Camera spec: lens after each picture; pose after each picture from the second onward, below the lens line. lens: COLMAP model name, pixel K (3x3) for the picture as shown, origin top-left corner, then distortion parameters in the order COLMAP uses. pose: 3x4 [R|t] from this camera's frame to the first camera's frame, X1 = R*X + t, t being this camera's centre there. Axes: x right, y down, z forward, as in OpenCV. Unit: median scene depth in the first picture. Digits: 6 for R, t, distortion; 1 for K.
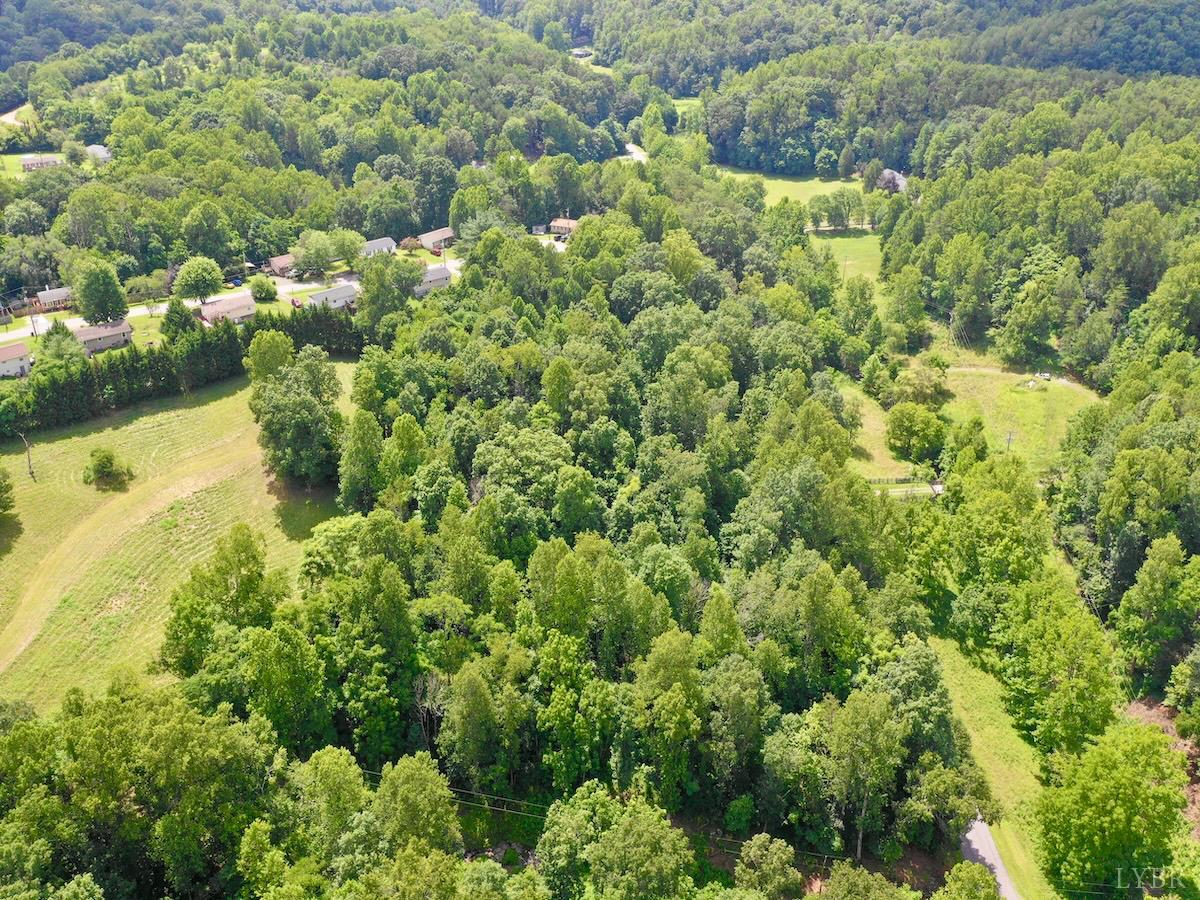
lens RADIAL K [[982.8, 0, 600.3], [0, 982.8, 347.2], [0, 0, 1]] dist [0.002133, 0.002872]
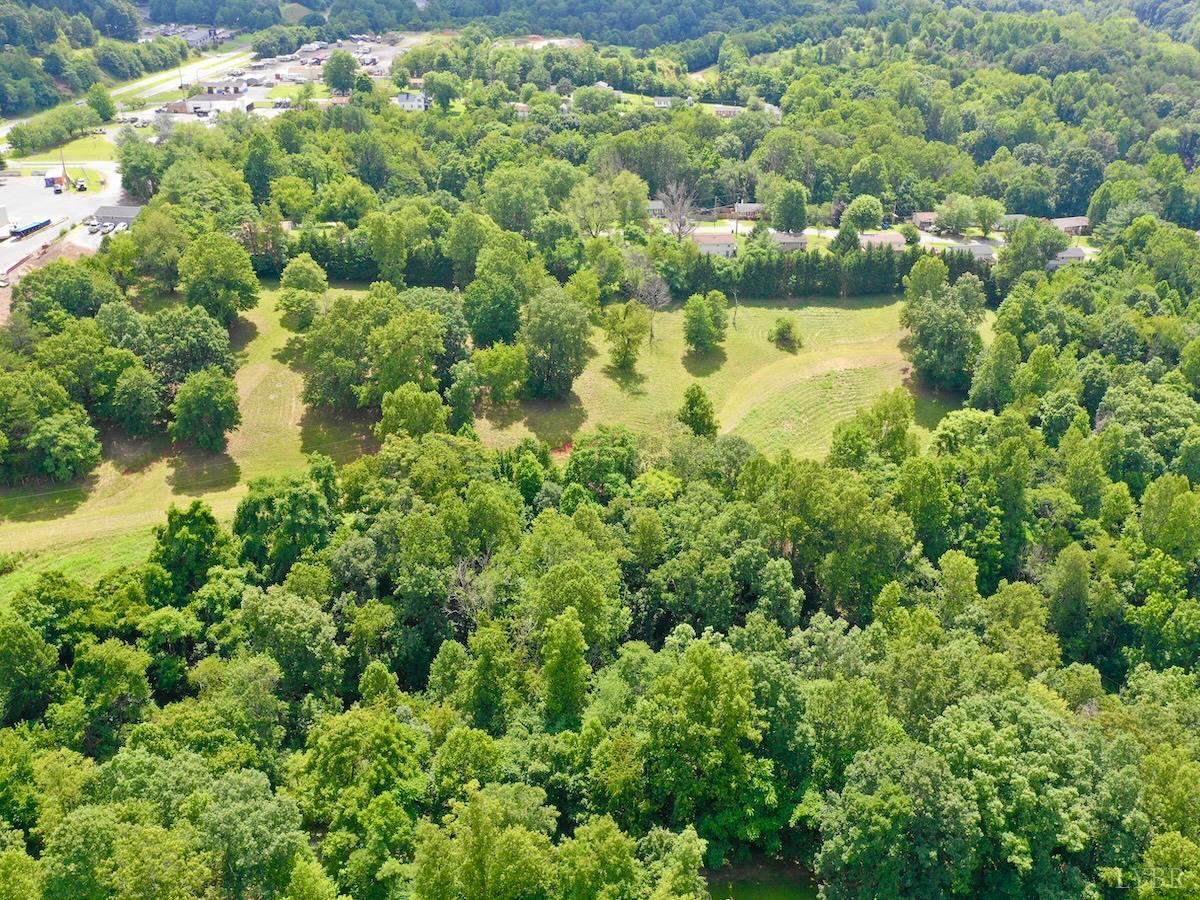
lens RADIAL K [[982.8, 0, 600.3], [0, 982.8, 347.2], [0, 0, 1]] dist [0.002133, 0.002872]
pose [[0.834632, 0.236214, -0.497586, -0.037781], [-0.236160, 0.969594, 0.064160, 0.072310], [0.497612, 0.063960, 0.865038, -0.146939]]
